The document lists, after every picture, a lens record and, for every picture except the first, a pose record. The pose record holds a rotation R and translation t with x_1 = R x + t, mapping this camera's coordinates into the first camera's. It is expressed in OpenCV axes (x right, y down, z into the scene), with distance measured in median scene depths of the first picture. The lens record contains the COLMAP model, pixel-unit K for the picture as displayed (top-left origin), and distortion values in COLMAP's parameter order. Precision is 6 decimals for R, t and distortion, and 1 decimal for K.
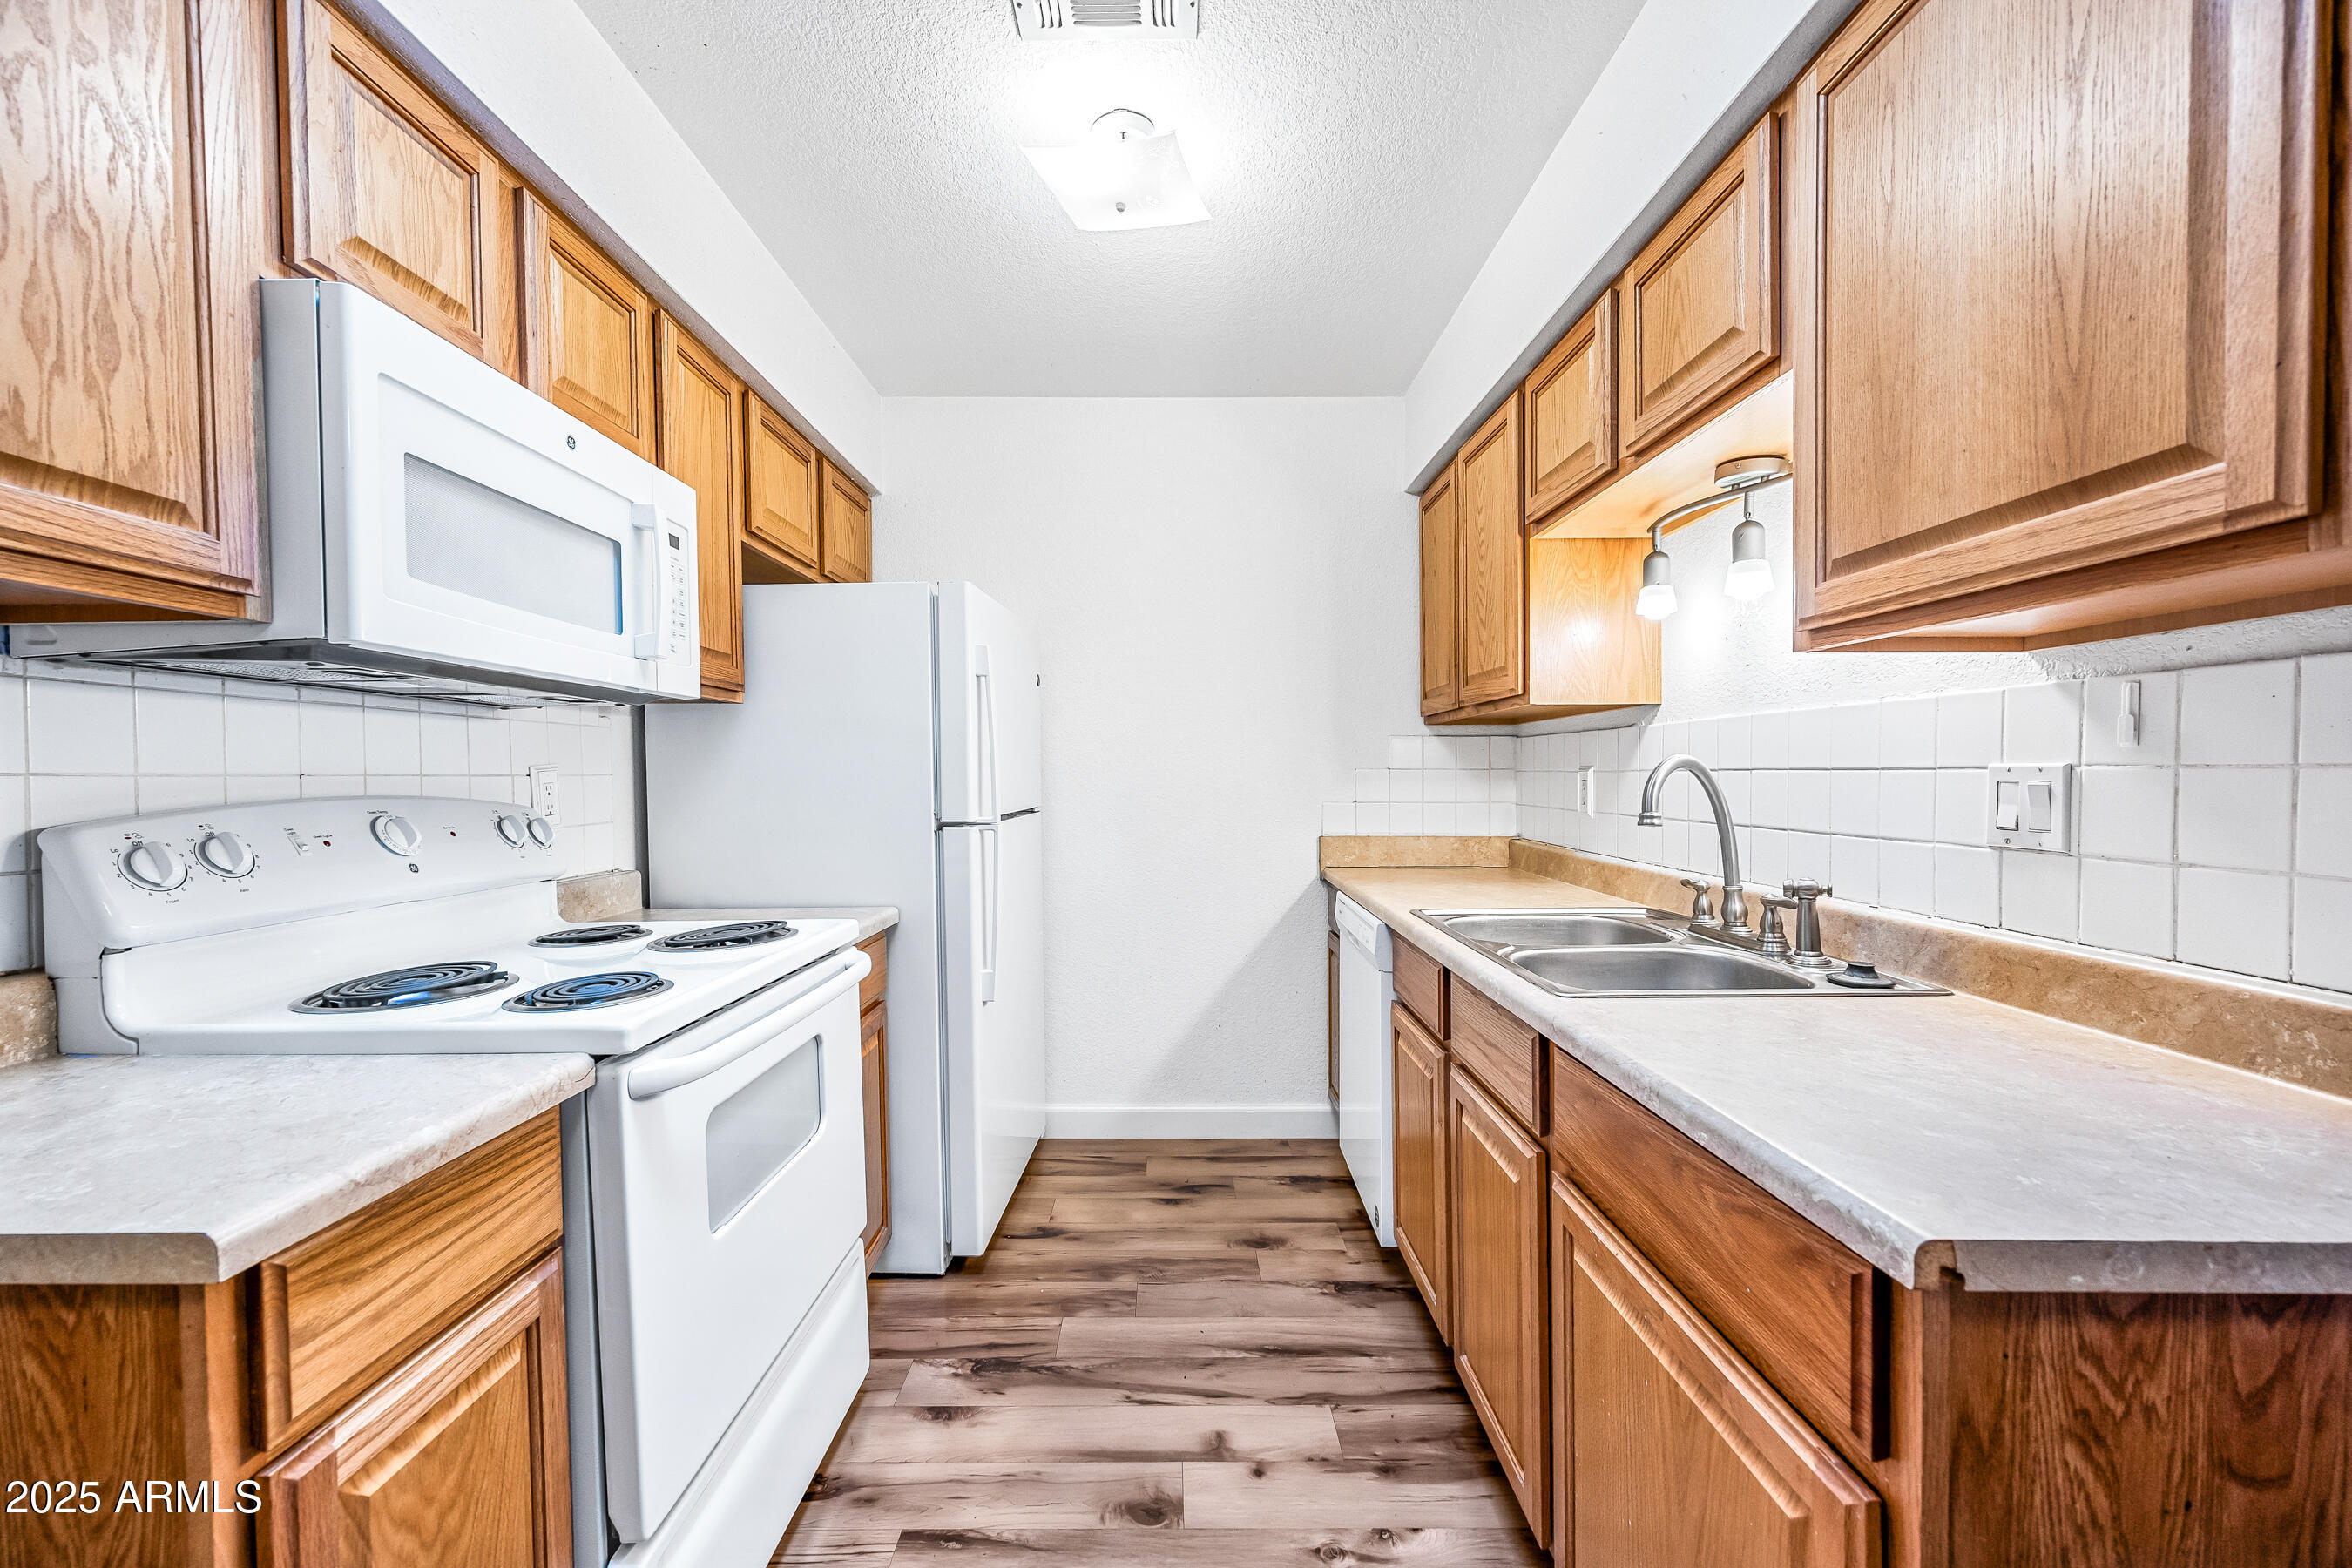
lens RADIAL K [[930.1, 0, 1176.1], [0, 930.1, 785.4], [0, 0, 1]] dist [0.000764, 0.000607]
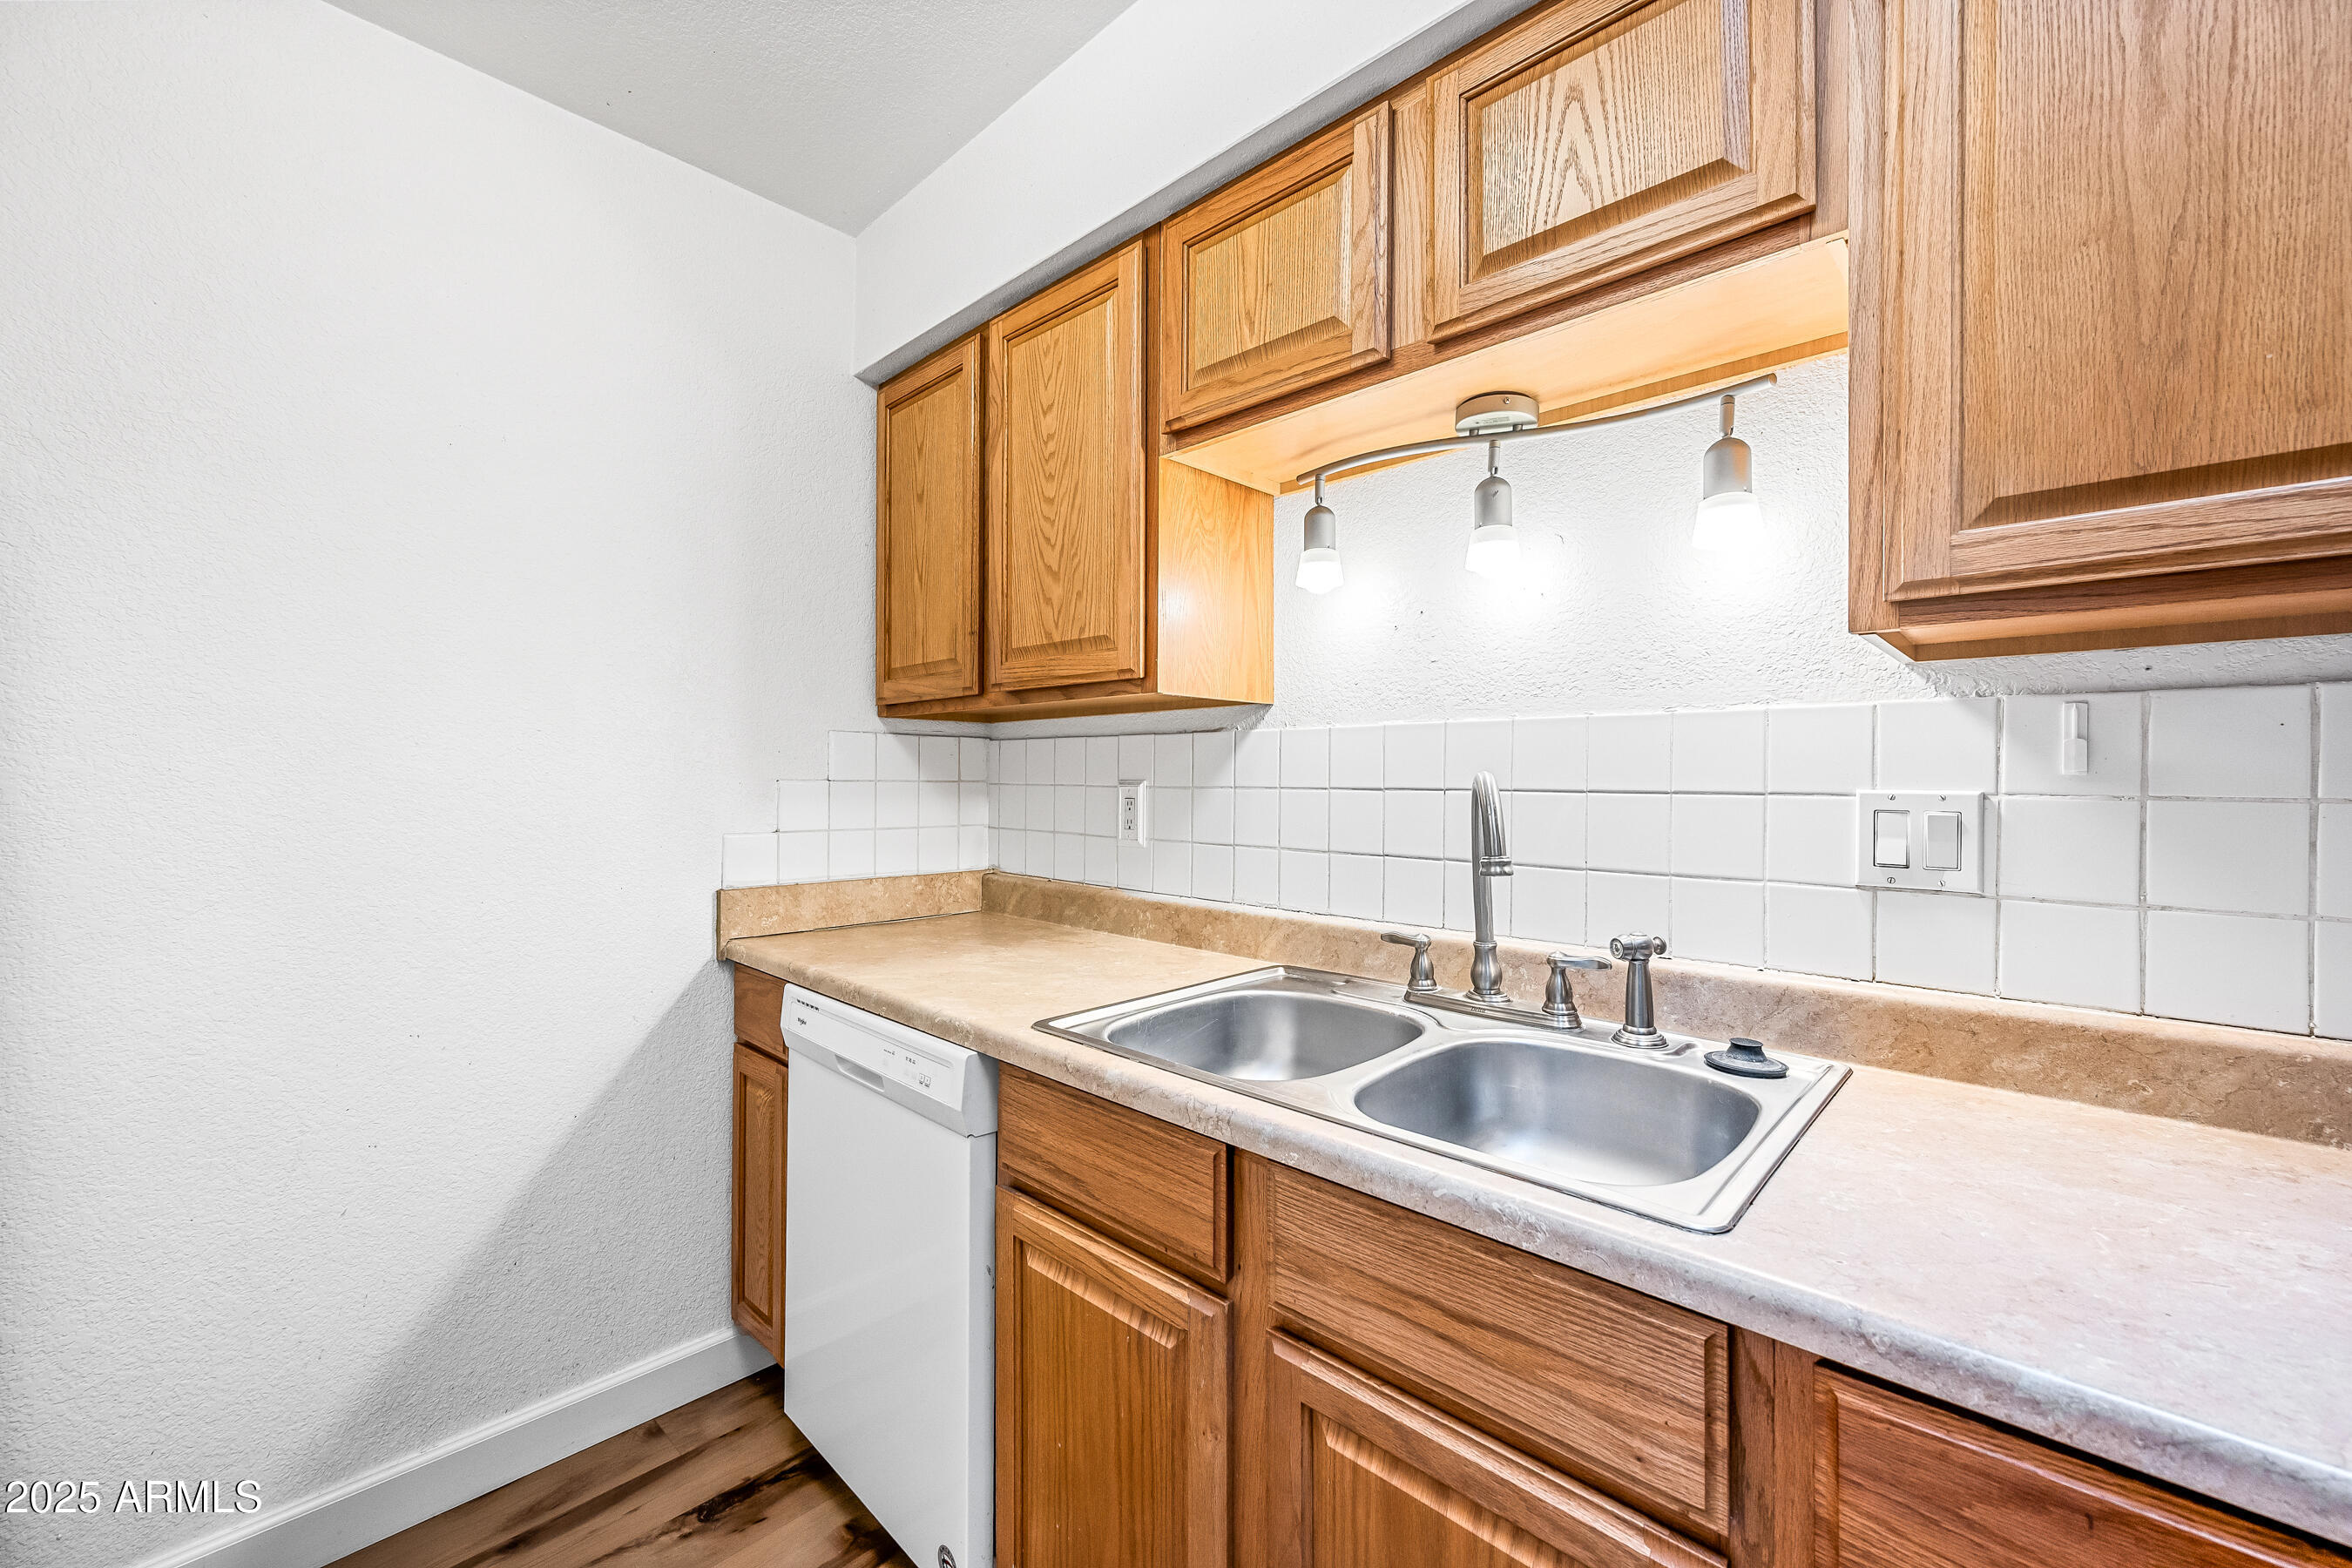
lens RADIAL K [[930.1, 0, 1178.6], [0, 930.1, 768.6], [0, 0, 1]] dist [0.000764, 0.000607]
pose [[0.694875, 0.013527, 0.719003, -0.139637], [0.002814, 0.999764, -0.021529, -0.020203], [-0.719125, 0.016983, 0.694673, 0.653596]]
